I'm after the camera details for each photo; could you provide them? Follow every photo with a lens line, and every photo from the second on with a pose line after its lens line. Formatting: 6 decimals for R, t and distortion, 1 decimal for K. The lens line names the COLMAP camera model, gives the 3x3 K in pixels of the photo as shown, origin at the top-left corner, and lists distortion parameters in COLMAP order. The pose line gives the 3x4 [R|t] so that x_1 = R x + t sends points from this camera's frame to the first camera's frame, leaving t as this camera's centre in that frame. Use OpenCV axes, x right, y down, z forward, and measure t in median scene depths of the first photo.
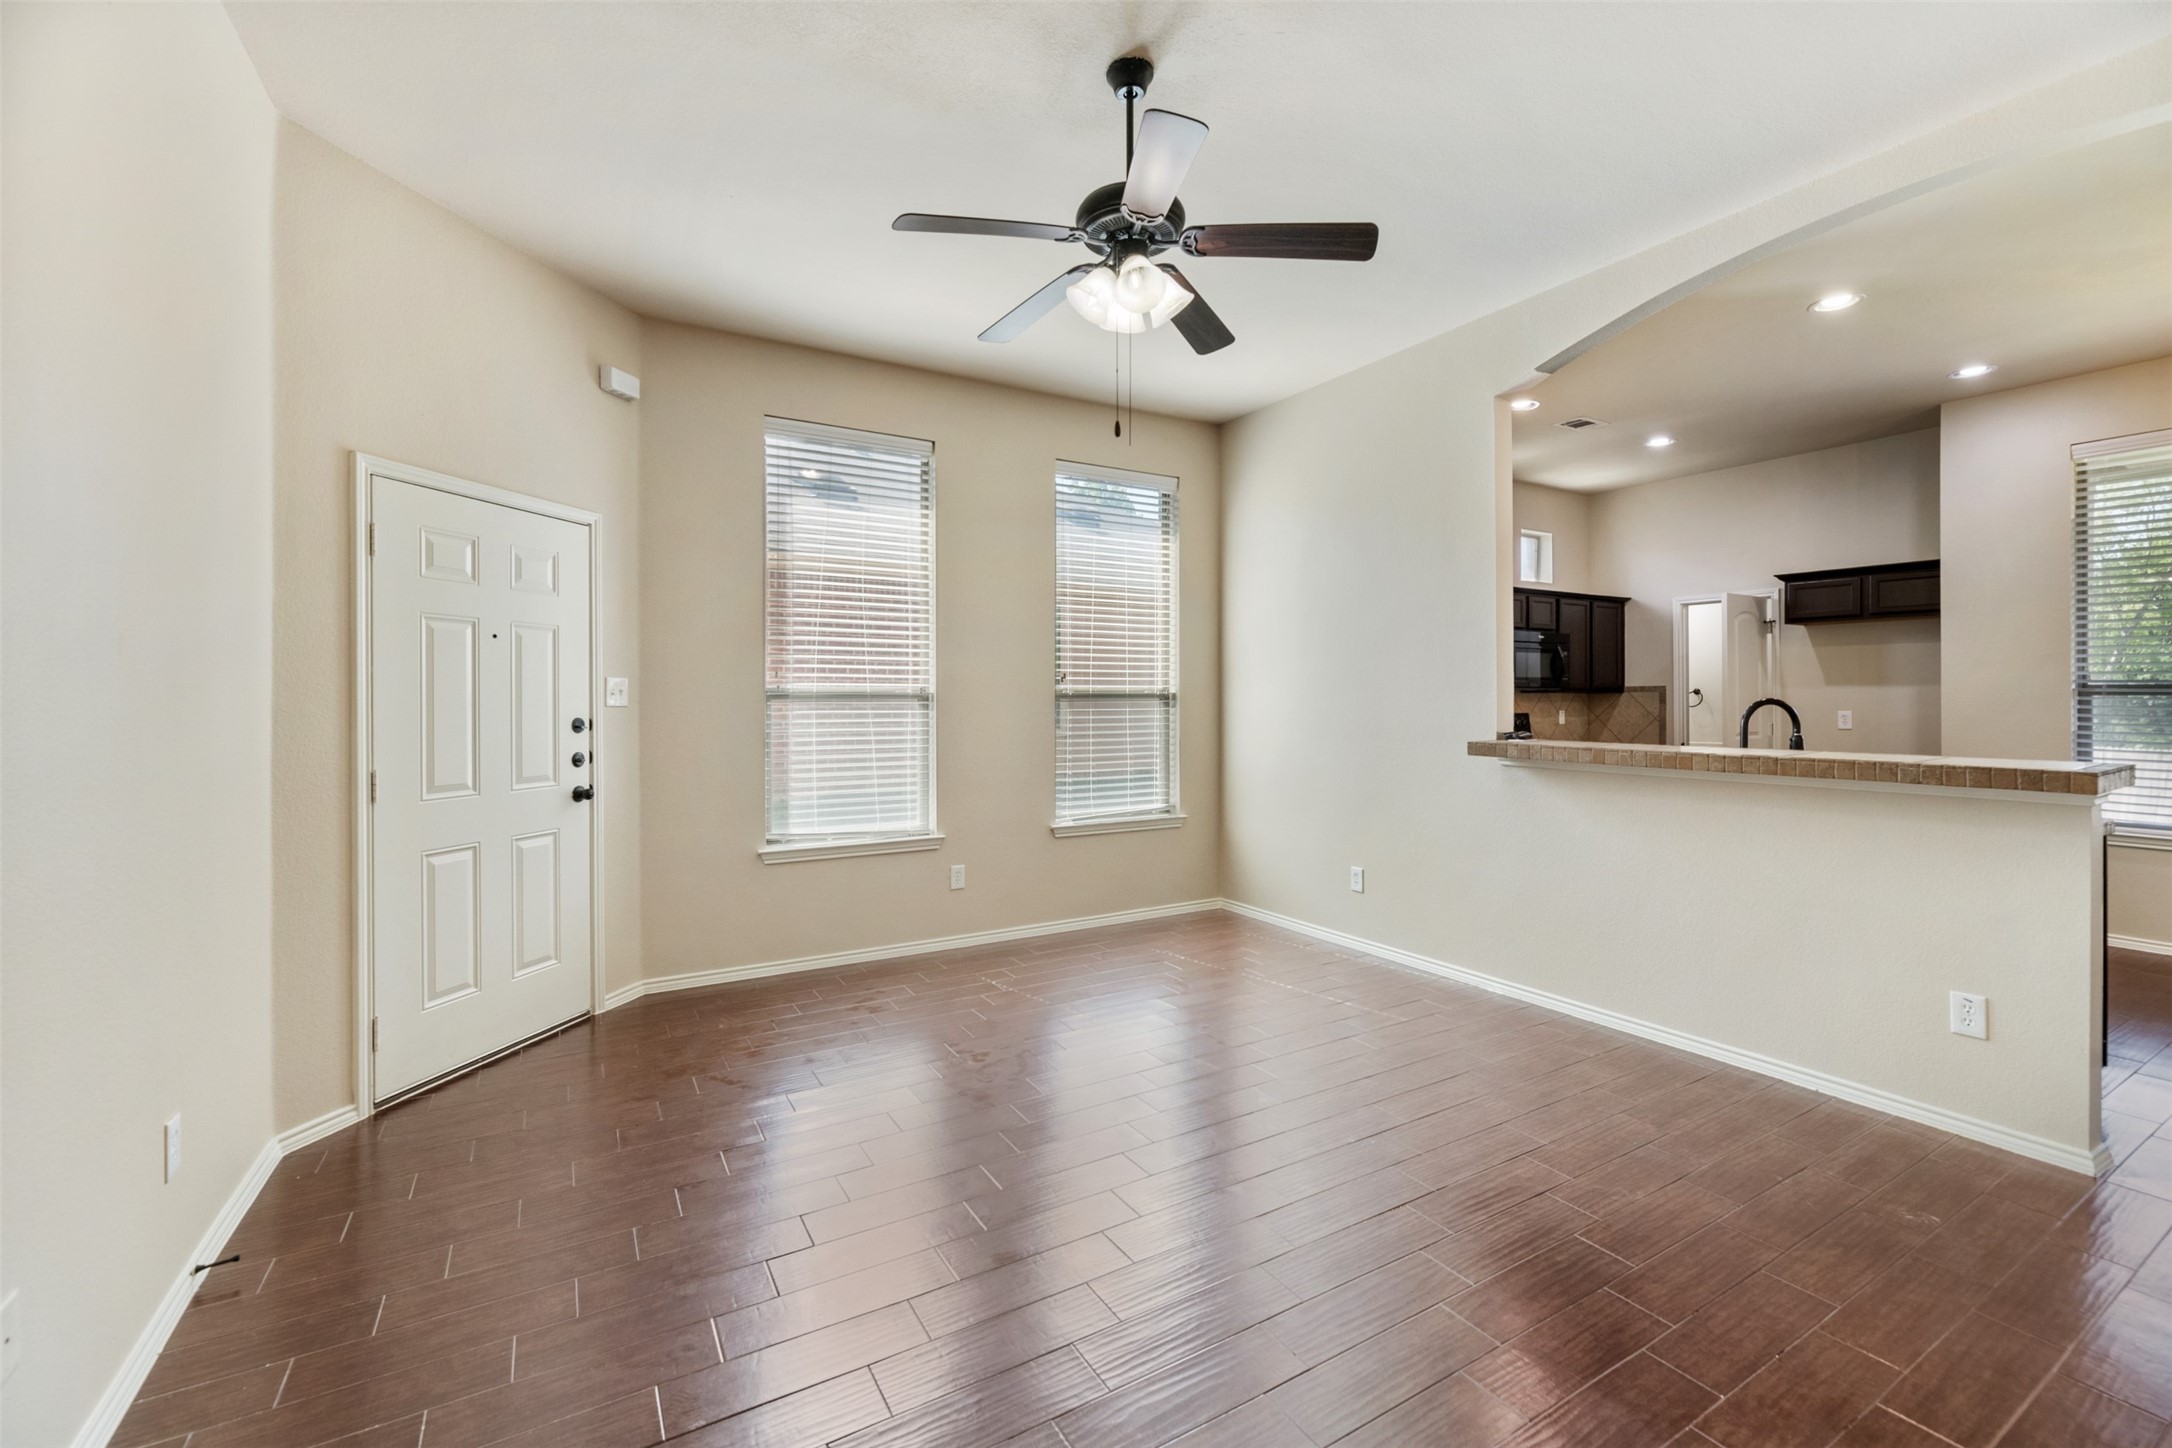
lens RADIAL K [[904.9, 0, 1084.7], [0, 904.9, 704.5], [0, 0, 1]] dist [0.002150, 0.000146]
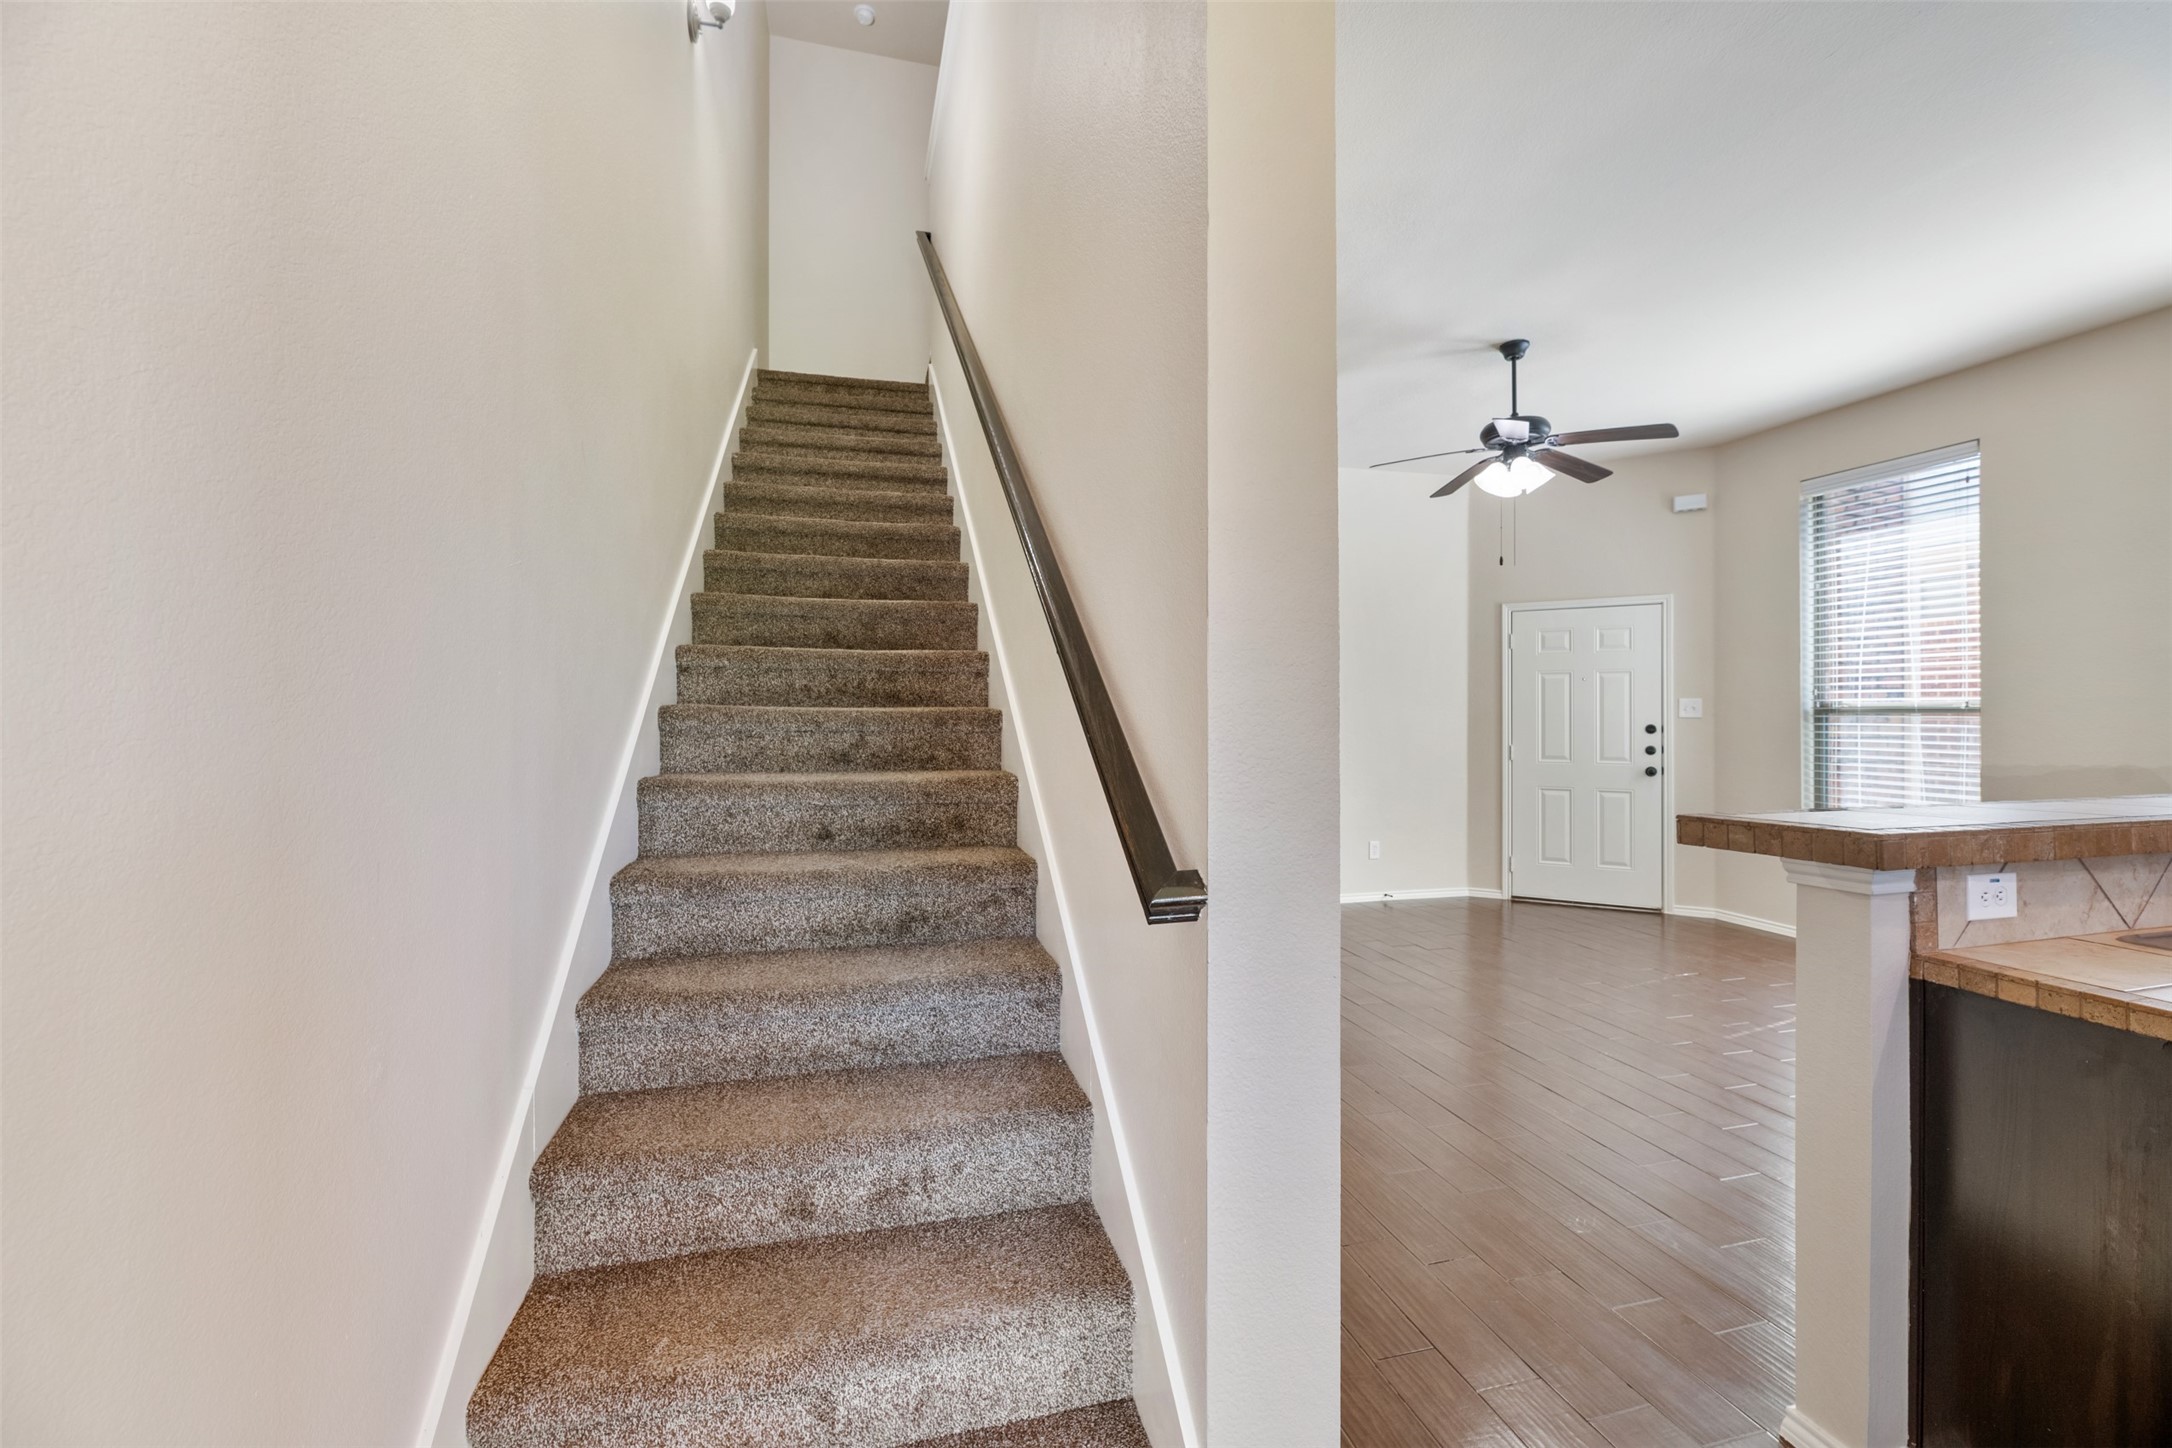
lens RADIAL K [[904.9, 0, 1084.7], [0, 904.9, 704.5], [0, 0, 1]] dist [0.002150, 0.000146]
pose [[-0.269880, -0.006874, -0.962870, 0.978619], [-0.005280, 0.999970, -0.005659, -0.004865], [0.962880, 0.003557, -0.269908, 0.354649]]
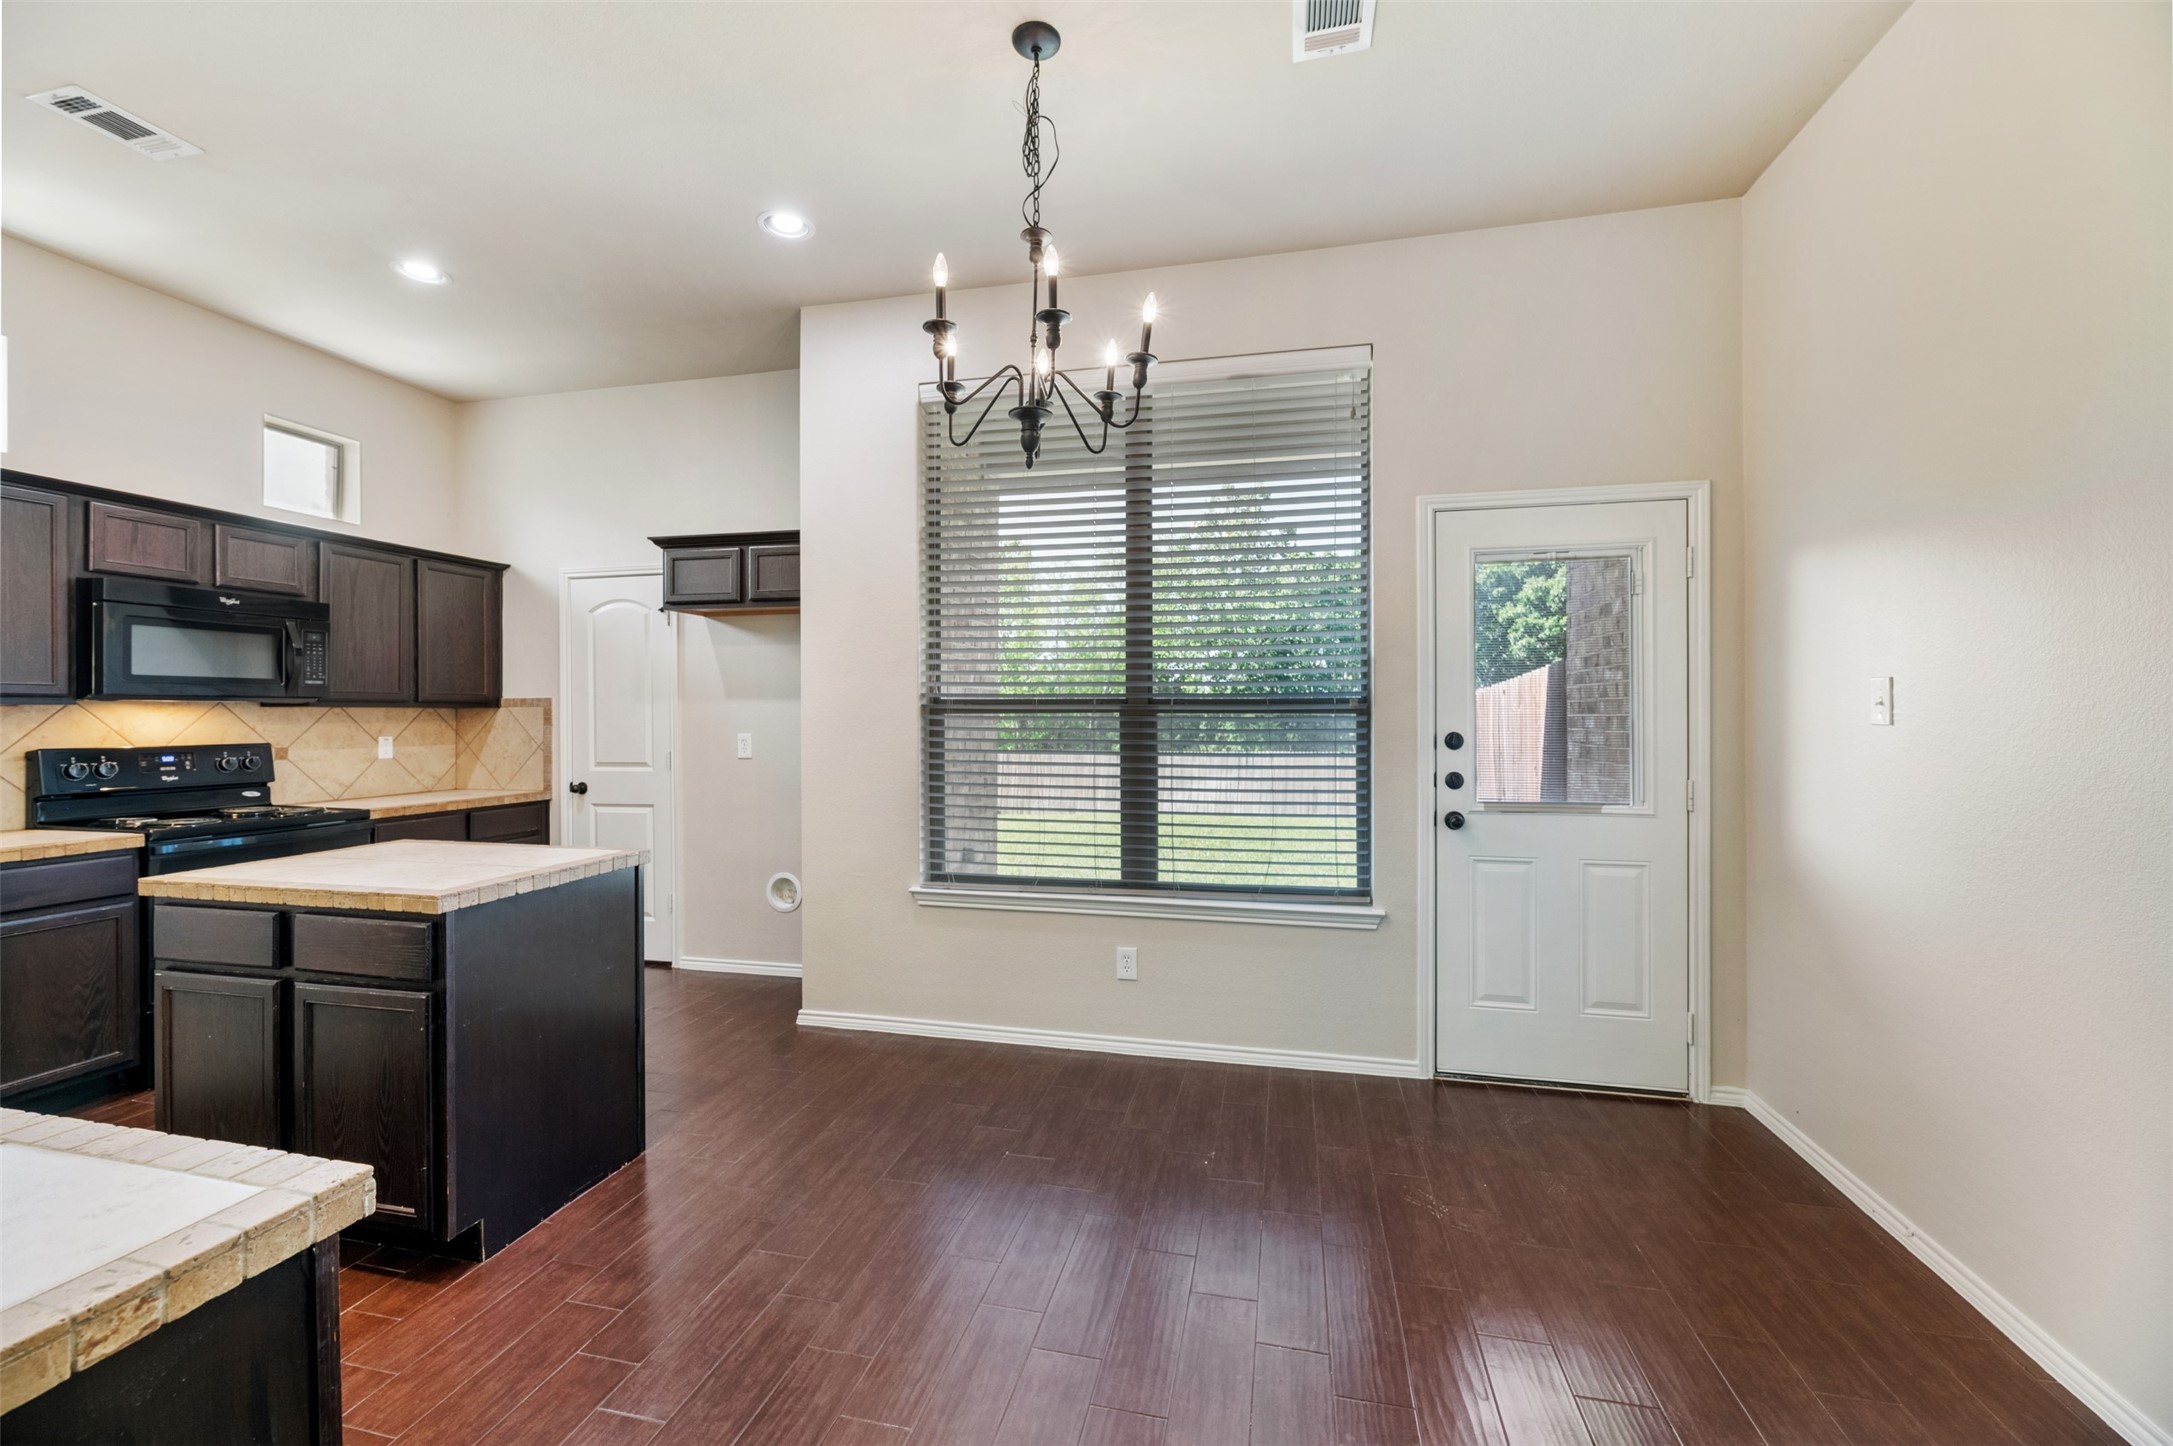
lens RADIAL K [[867.5, 0, 1084.1], [0, 867.5, 710.3], [0, 0, 1]] dist [0.001770, -0.000054]
pose [[0.691404, 0.003642, 0.722459, 0.675627], [0.005149, 0.999937, -0.009968, -0.004787], [-0.722450, 0.010611, 0.691342, 0.403574]]
